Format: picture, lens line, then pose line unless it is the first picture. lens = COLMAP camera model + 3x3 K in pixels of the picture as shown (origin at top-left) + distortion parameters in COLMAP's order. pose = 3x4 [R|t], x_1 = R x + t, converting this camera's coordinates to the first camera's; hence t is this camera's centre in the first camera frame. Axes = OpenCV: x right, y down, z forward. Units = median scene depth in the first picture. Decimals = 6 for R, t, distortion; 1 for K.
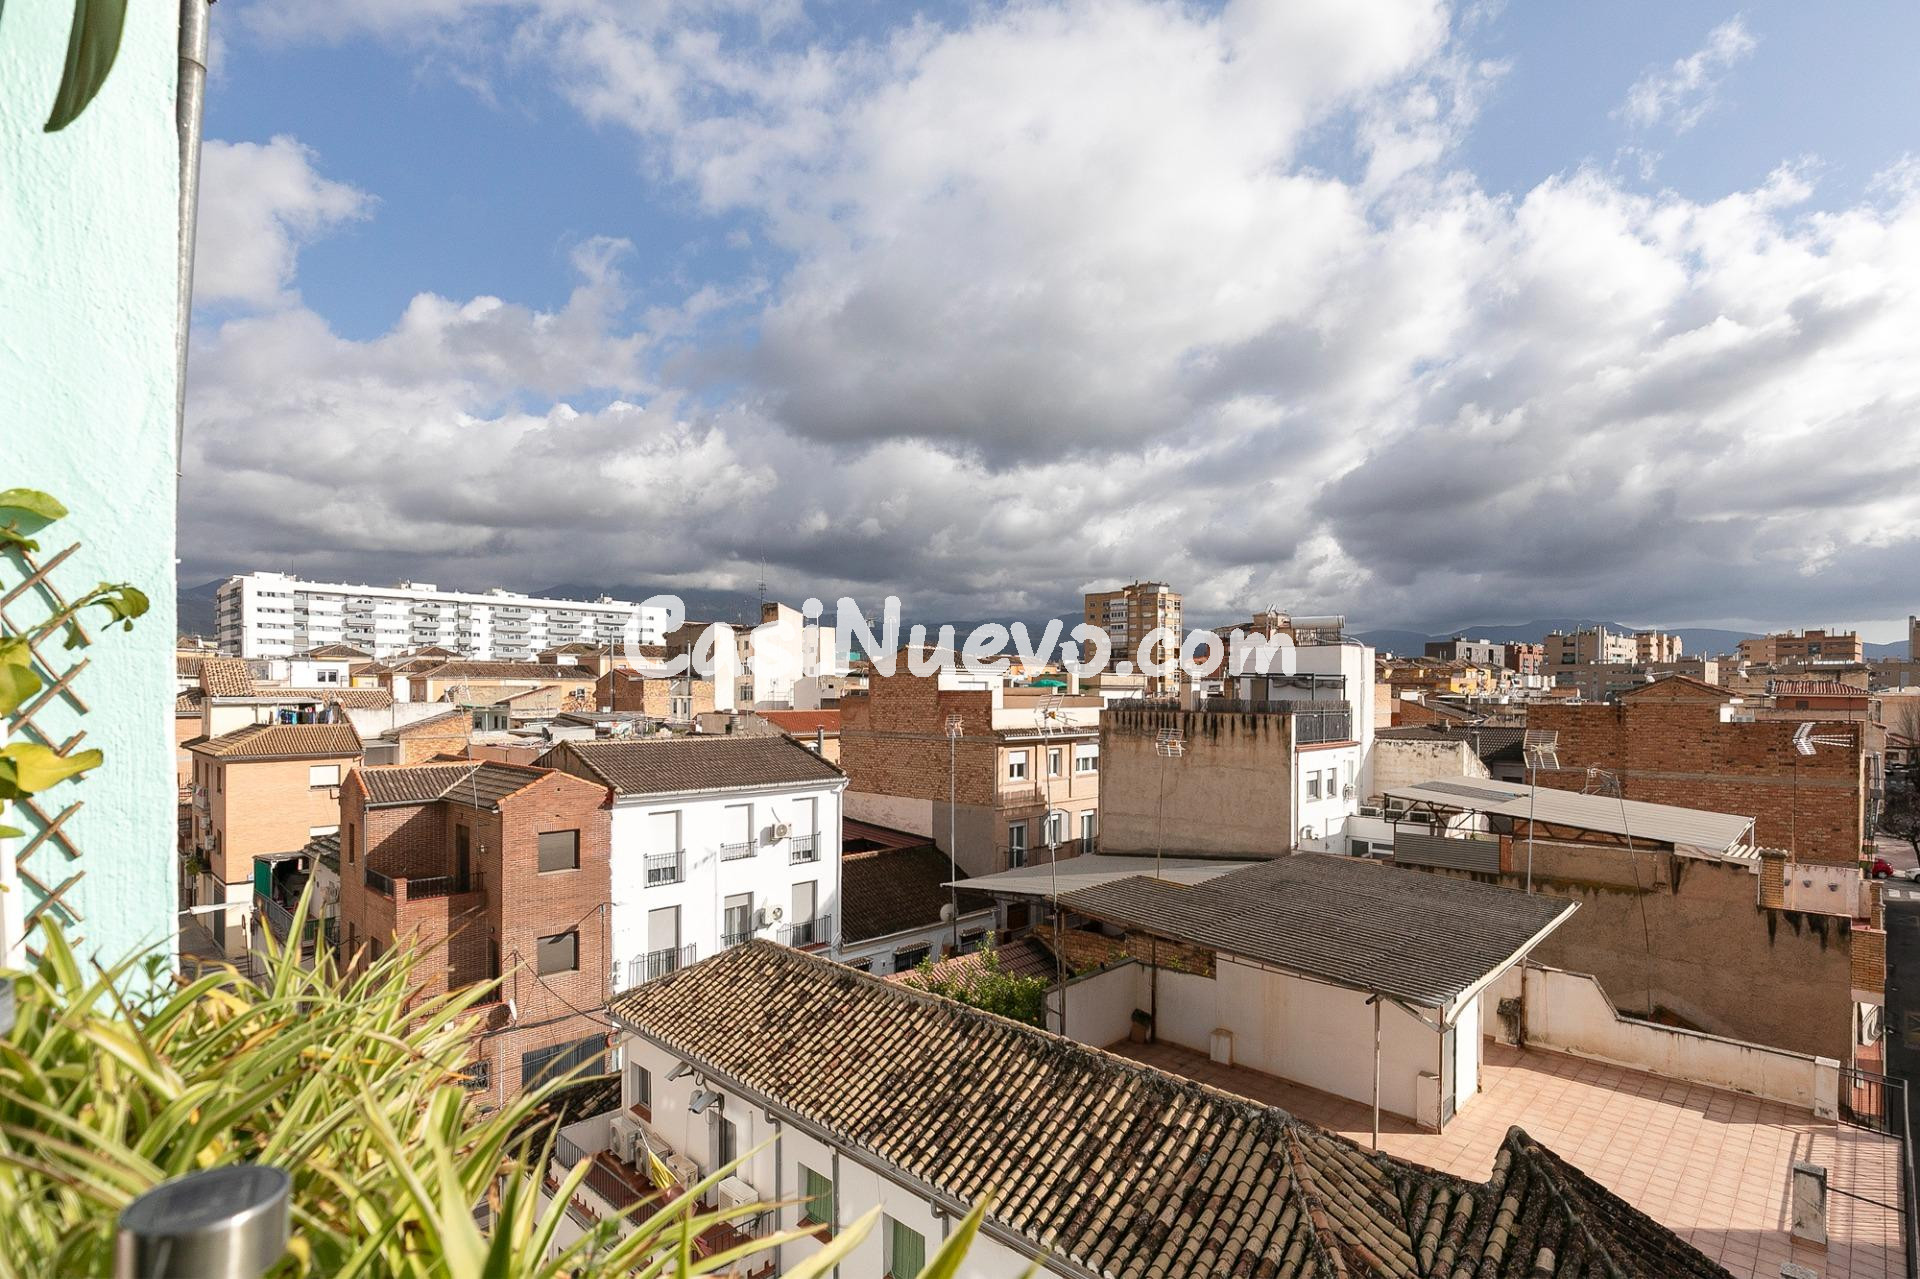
lens RADIAL K [[937.3, 0, 960.0], [0, 937.3, 639.5], [0, 0, 1]] dist [-0.002509, -0.000346]
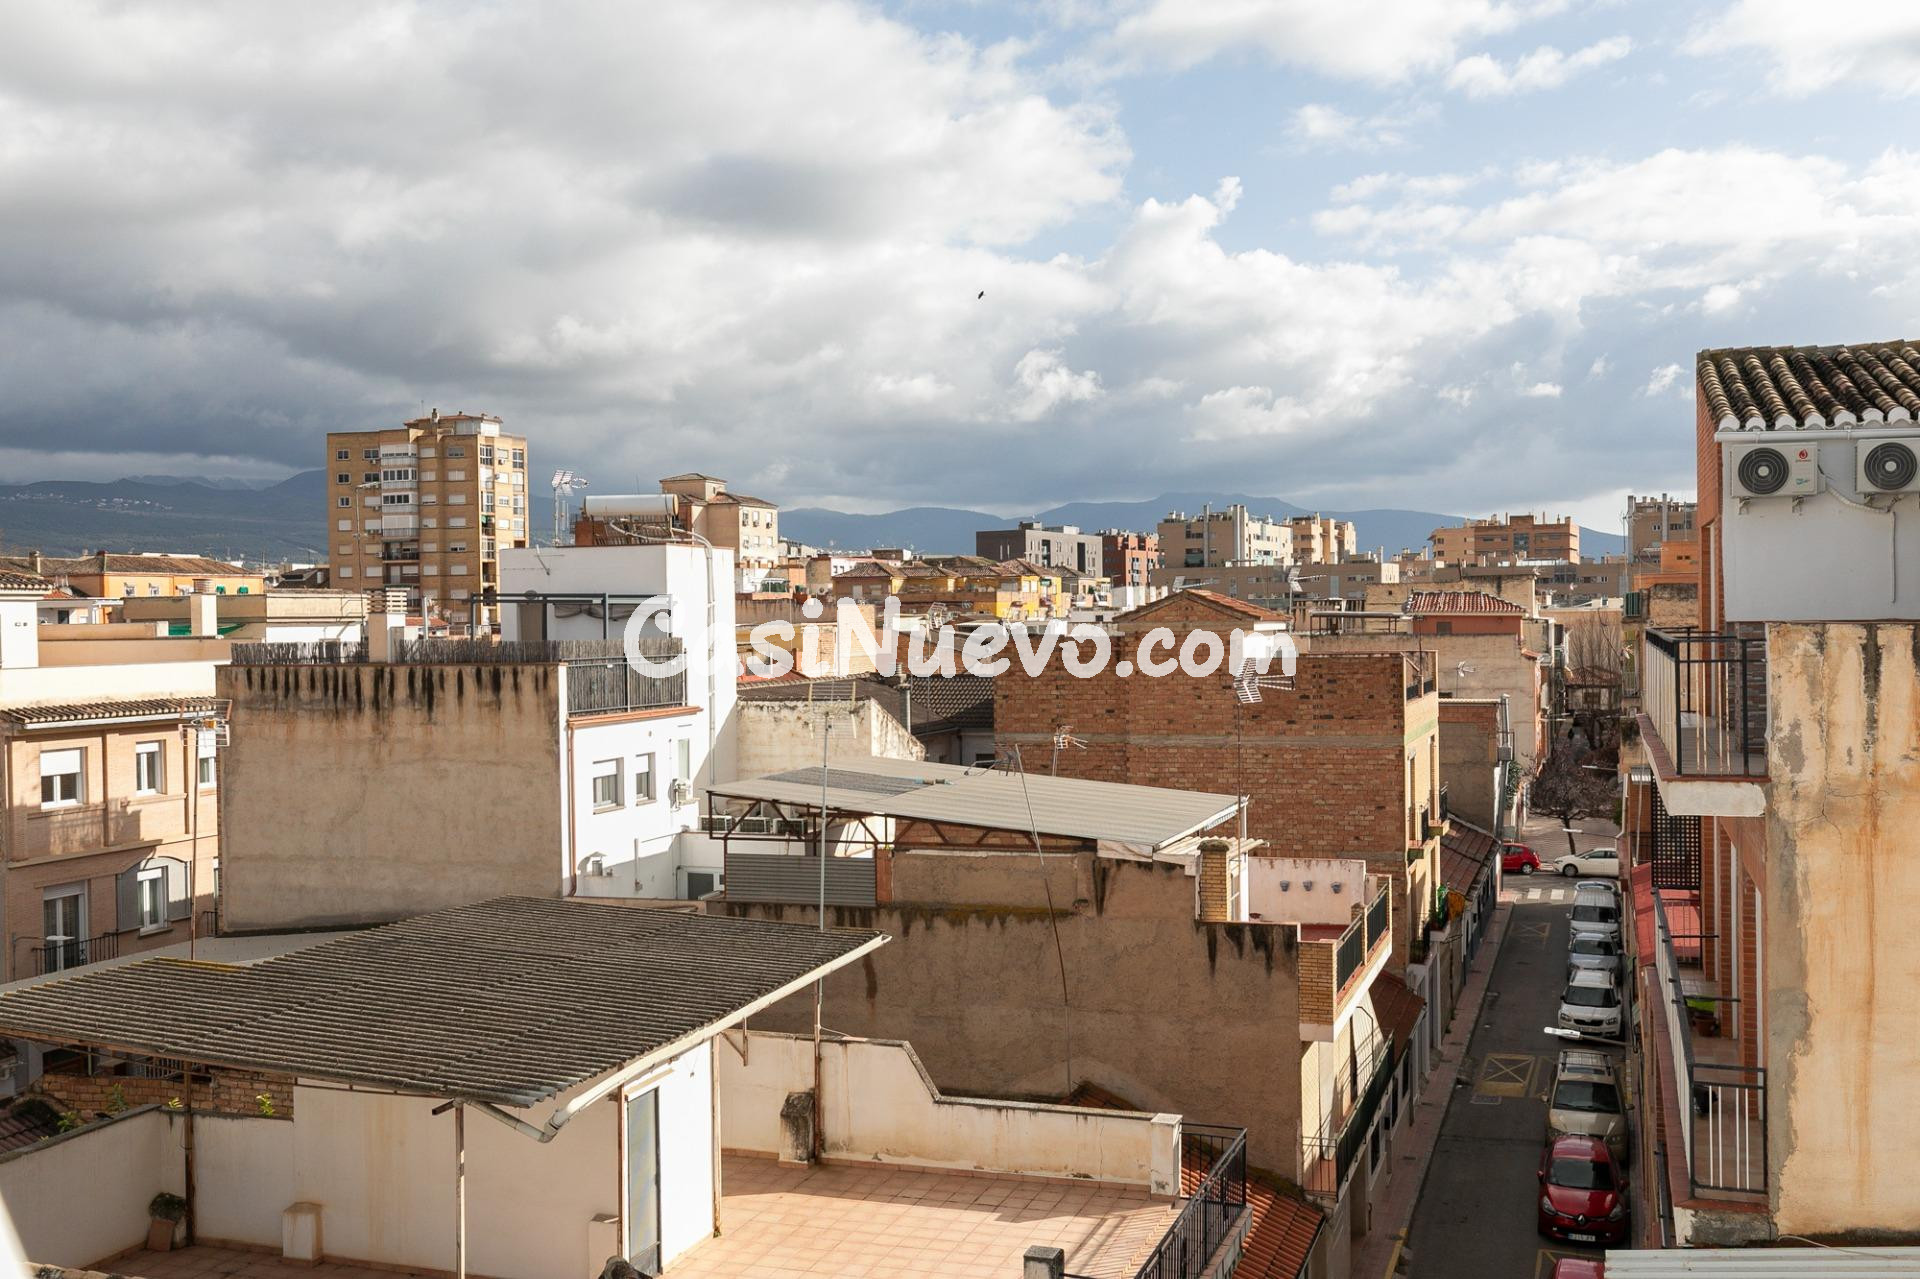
lens RADIAL K [[1812.1, 0, 960.0], [0, 1812.1, 639.5], [0, 0, 1]] dist [0.012053, -0.004508]
pose [[0.905833, -0.021131, 0.423108, 0.104226], [-0.006286, 0.997975, 0.063298, -0.007135], [-0.423589, -0.059997, 0.903865, -0.109192]]
